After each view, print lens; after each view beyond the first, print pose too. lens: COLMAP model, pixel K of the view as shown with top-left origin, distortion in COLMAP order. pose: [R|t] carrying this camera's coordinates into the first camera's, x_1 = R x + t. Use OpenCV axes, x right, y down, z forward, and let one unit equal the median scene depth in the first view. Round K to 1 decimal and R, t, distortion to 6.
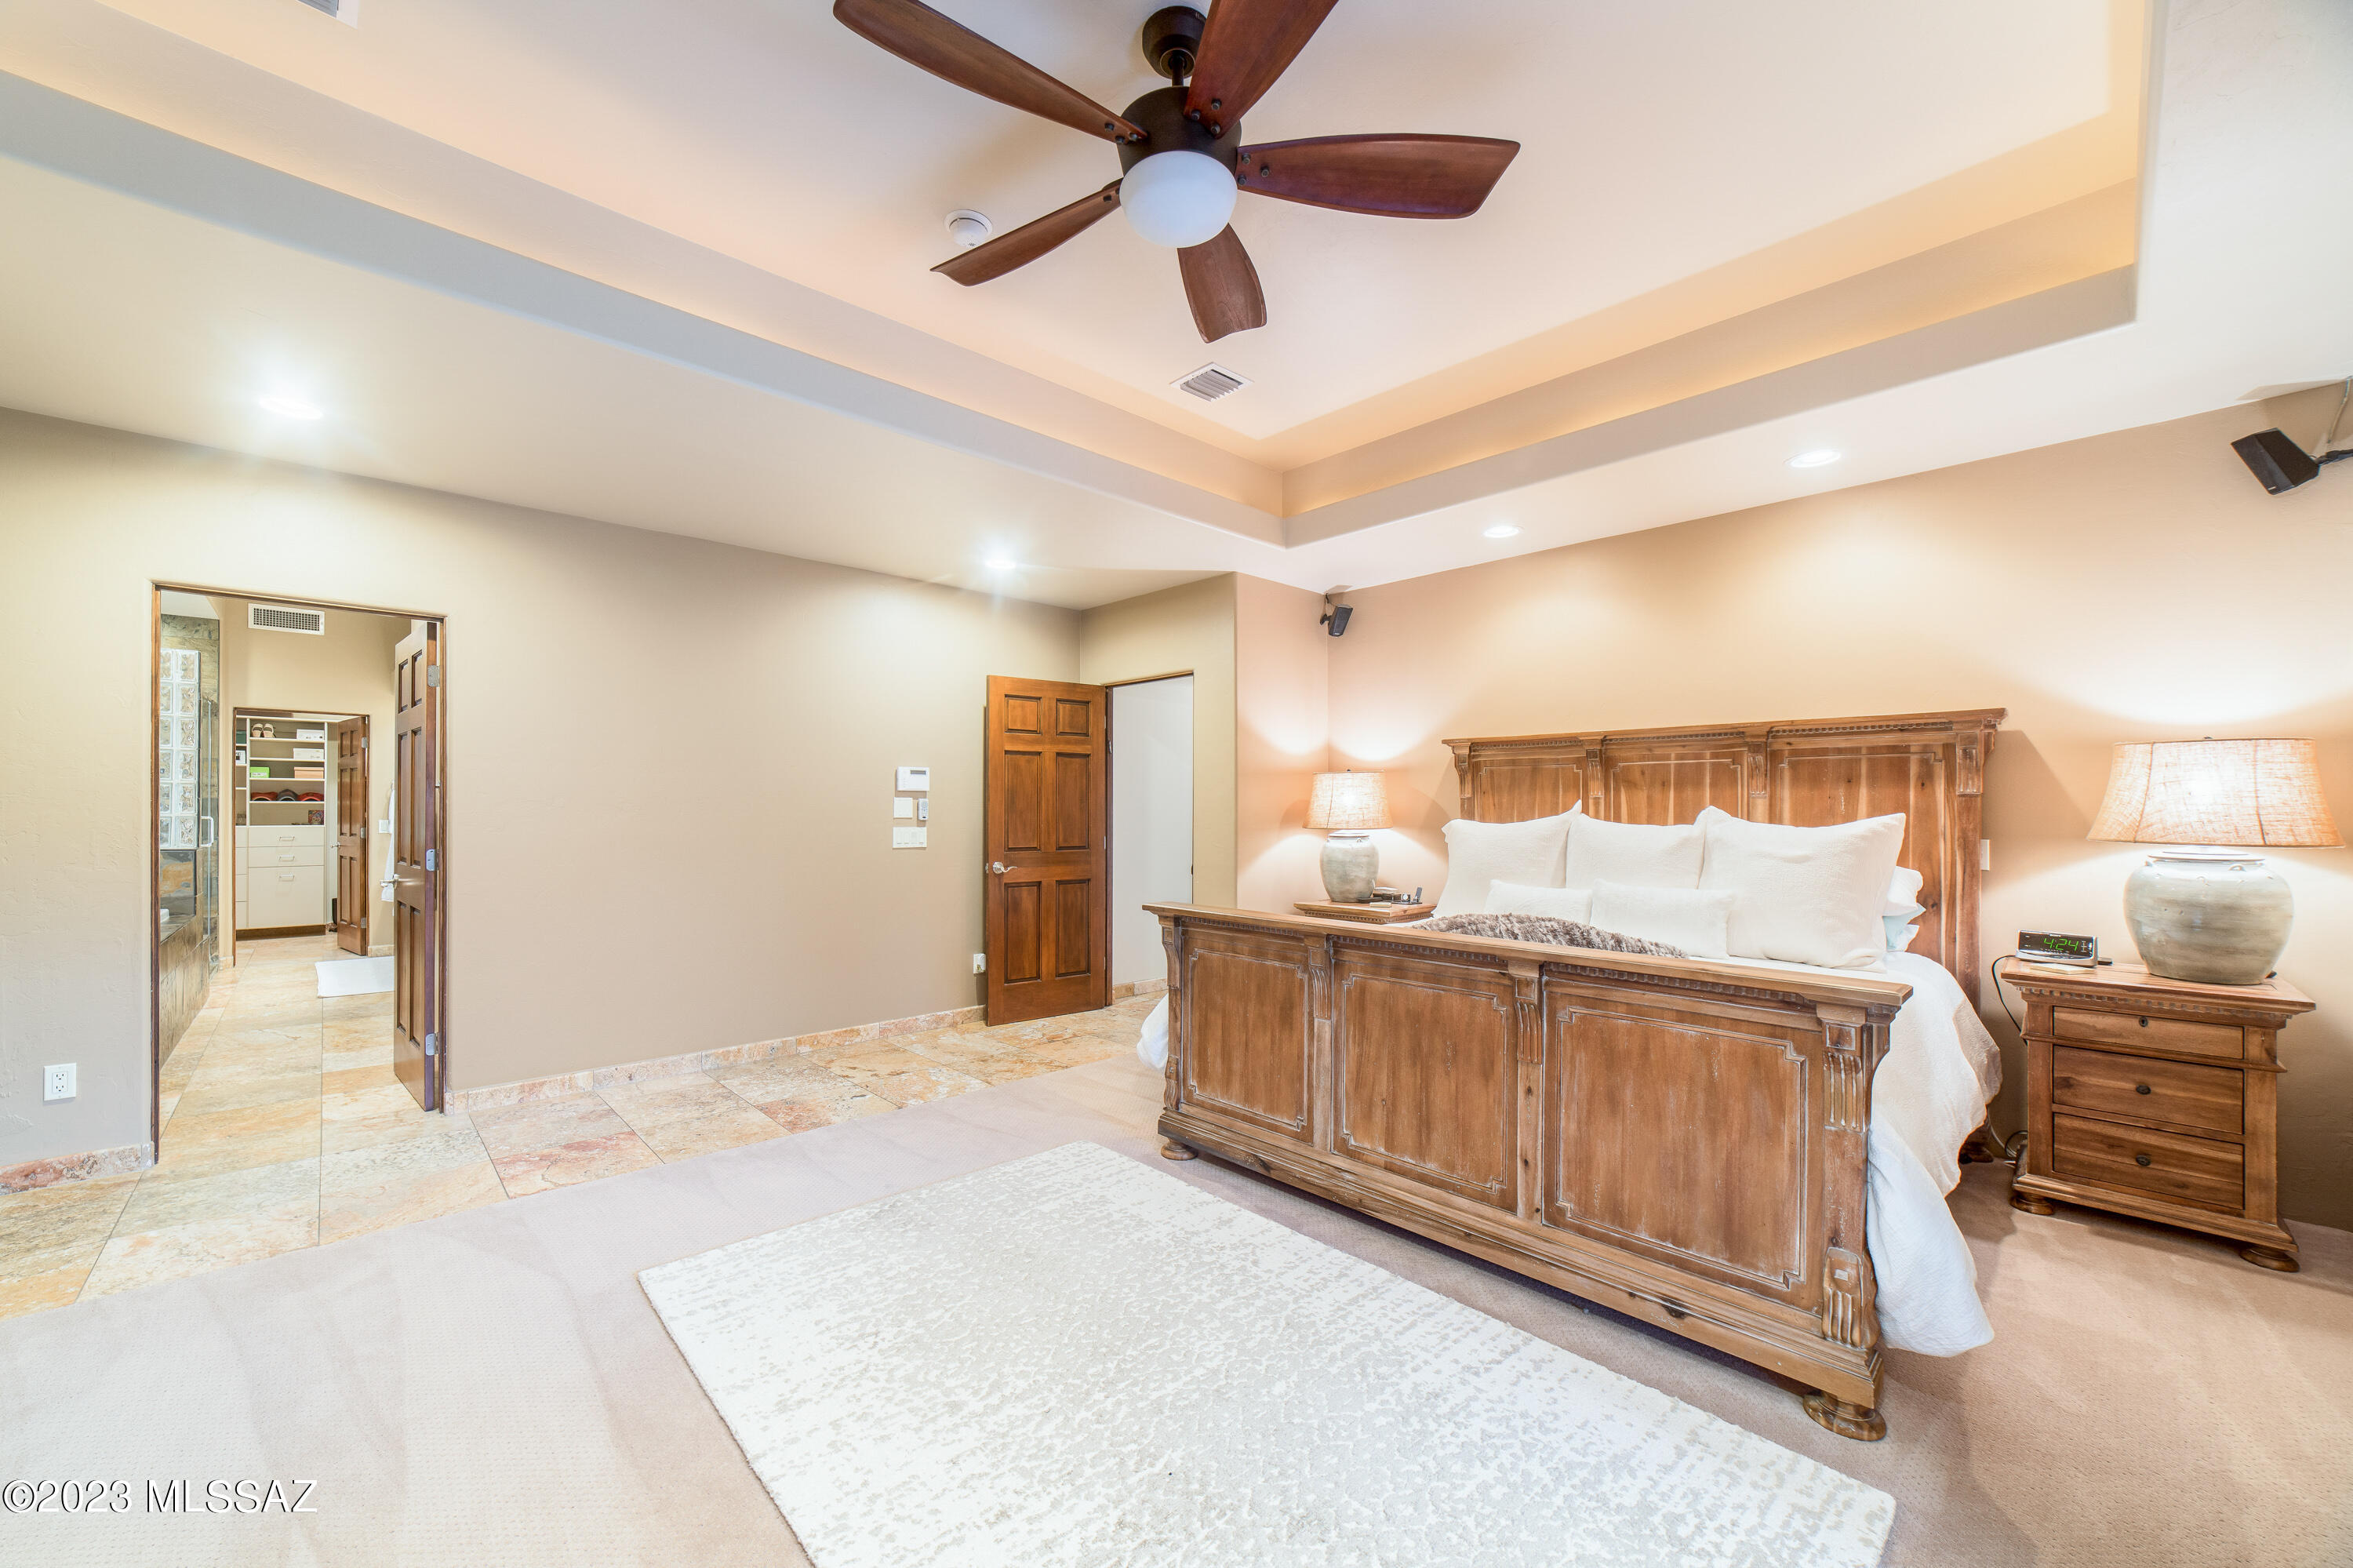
lens RADIAL K [[908.0, 0, 1115.8], [0, 908.0, 797.6], [0, 0, 1]] dist [-0.031856, 0.016588]
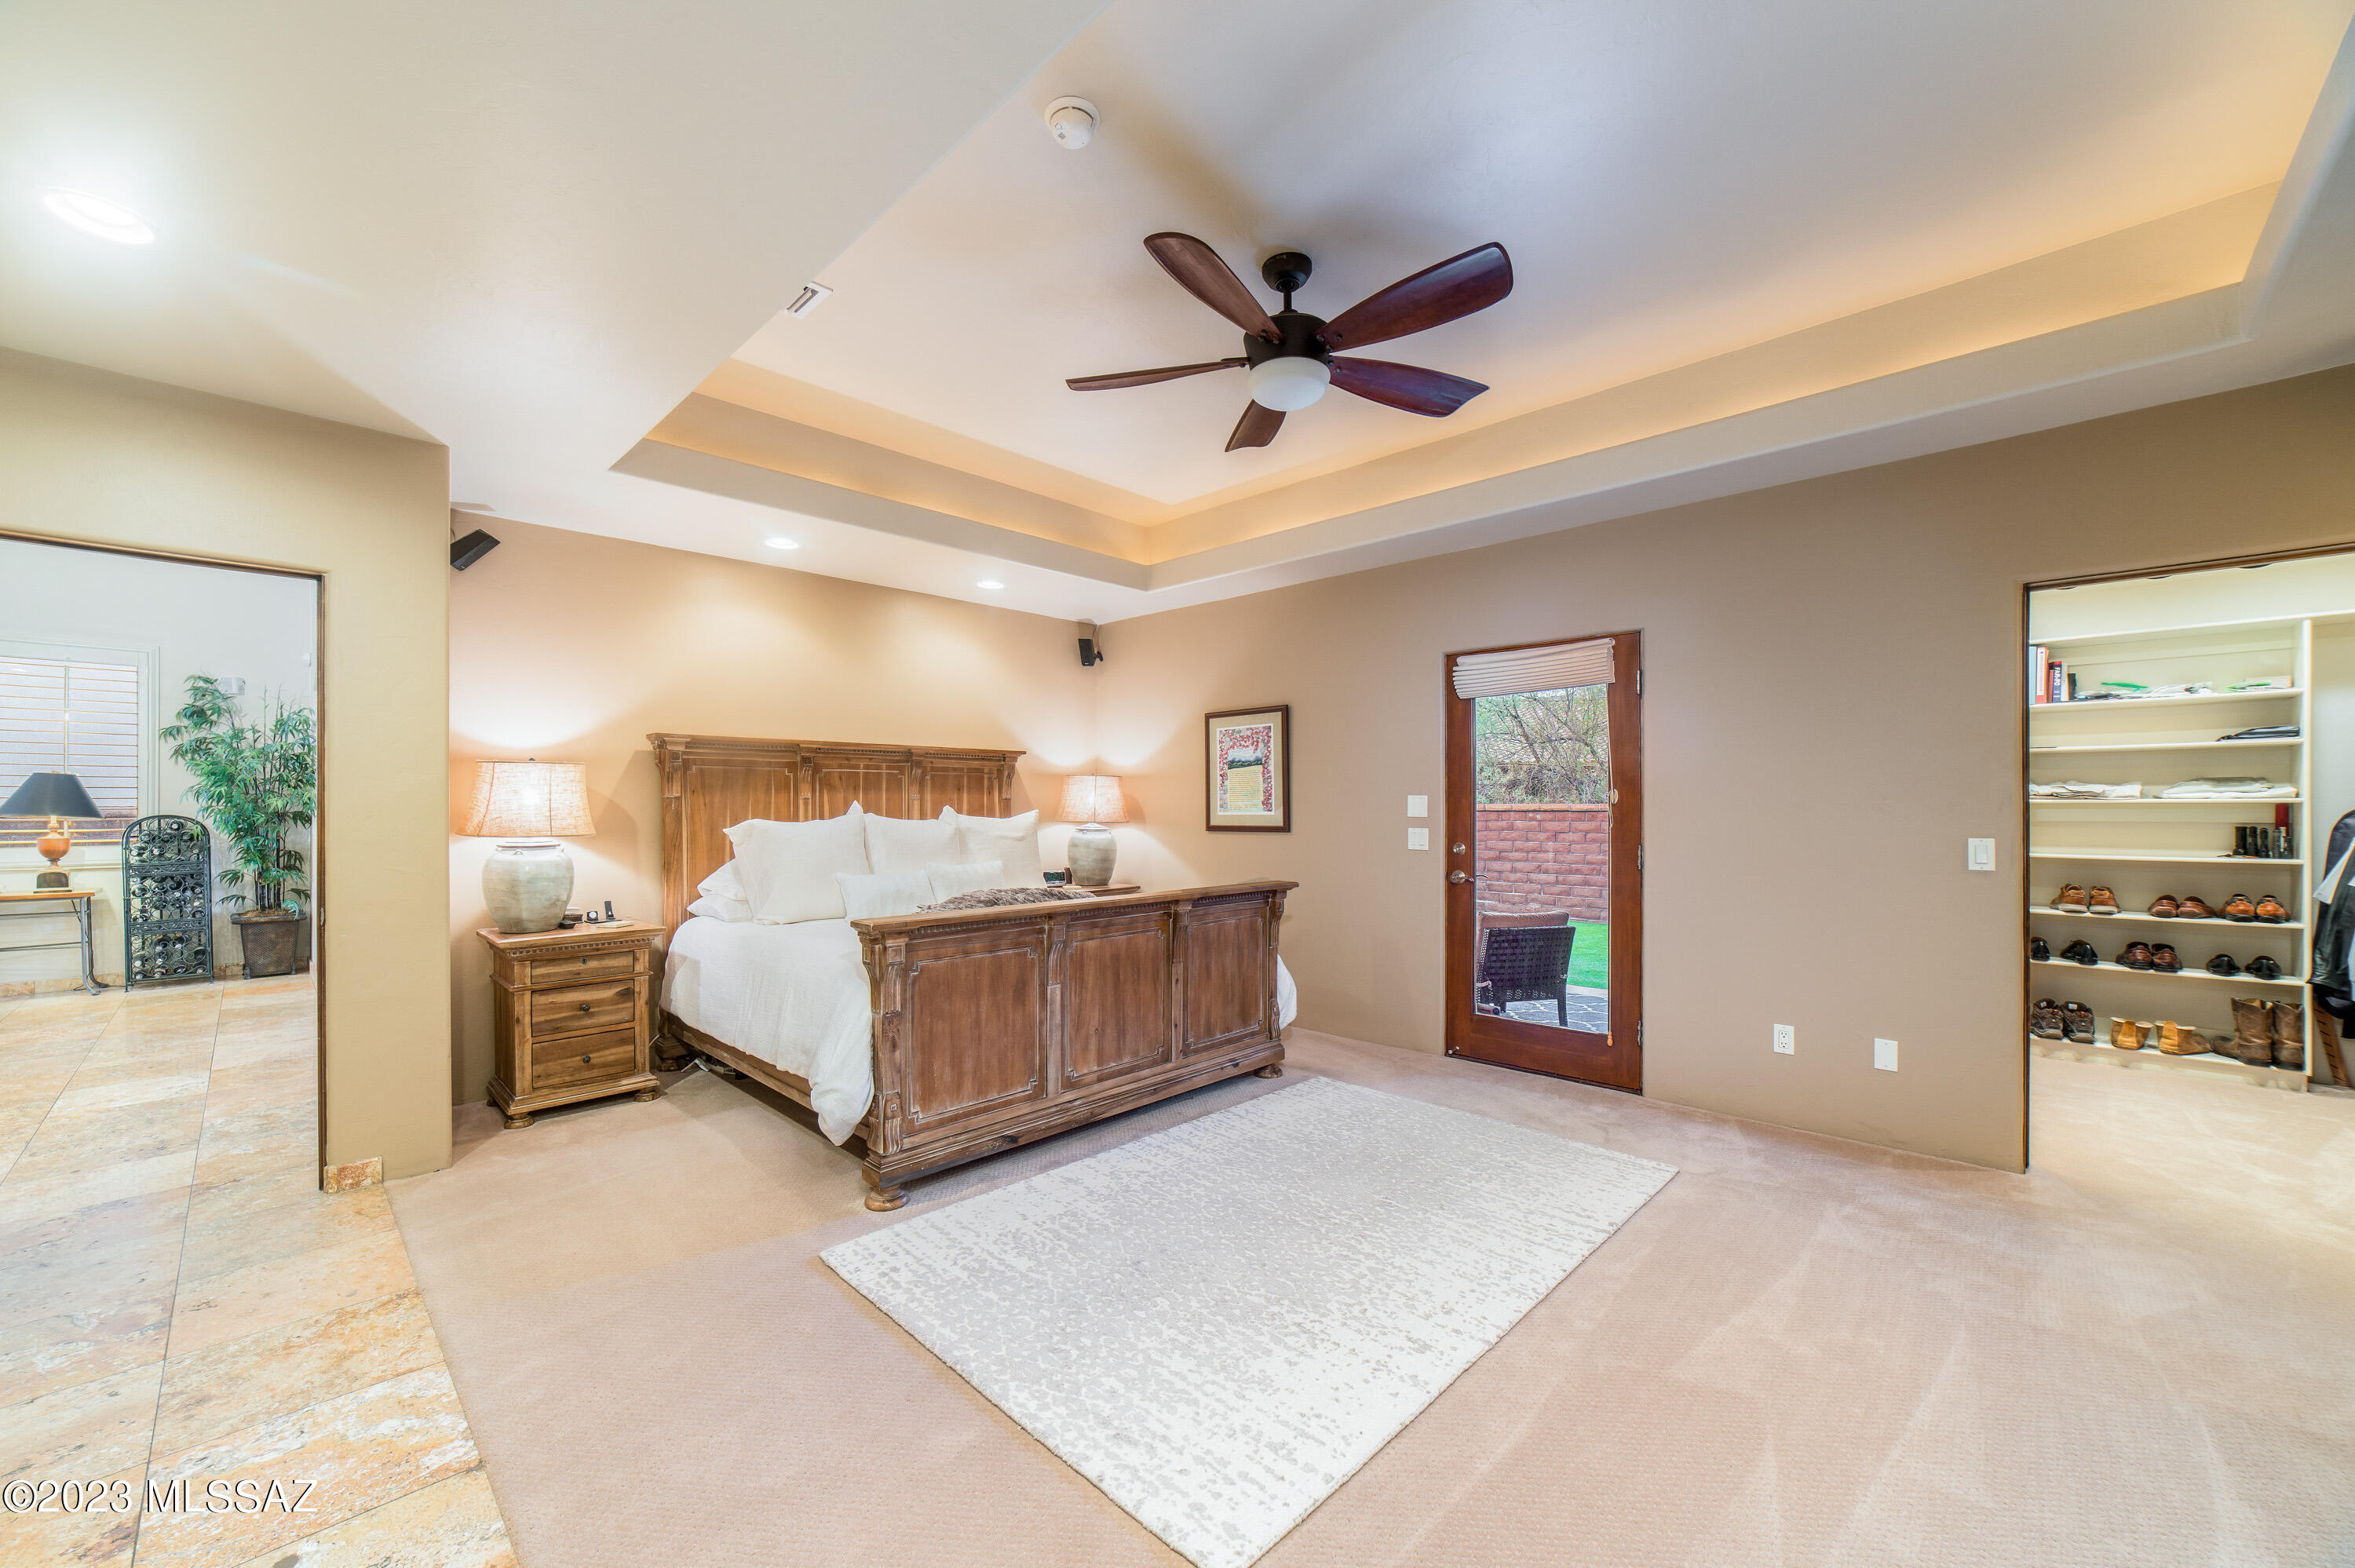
lens RADIAL K [[917.2, 0, 1170.6], [0, 917.2, 775.0], [0, 0, 1]] dist [-0.021611, 0.006046]
pose [[-0.073734, 0.029382, 0.996845, -0.866339], [-0.011746, 0.999471, -0.030328, 0.000804], [-0.997209, -0.013946, -0.073349, 0.812173]]
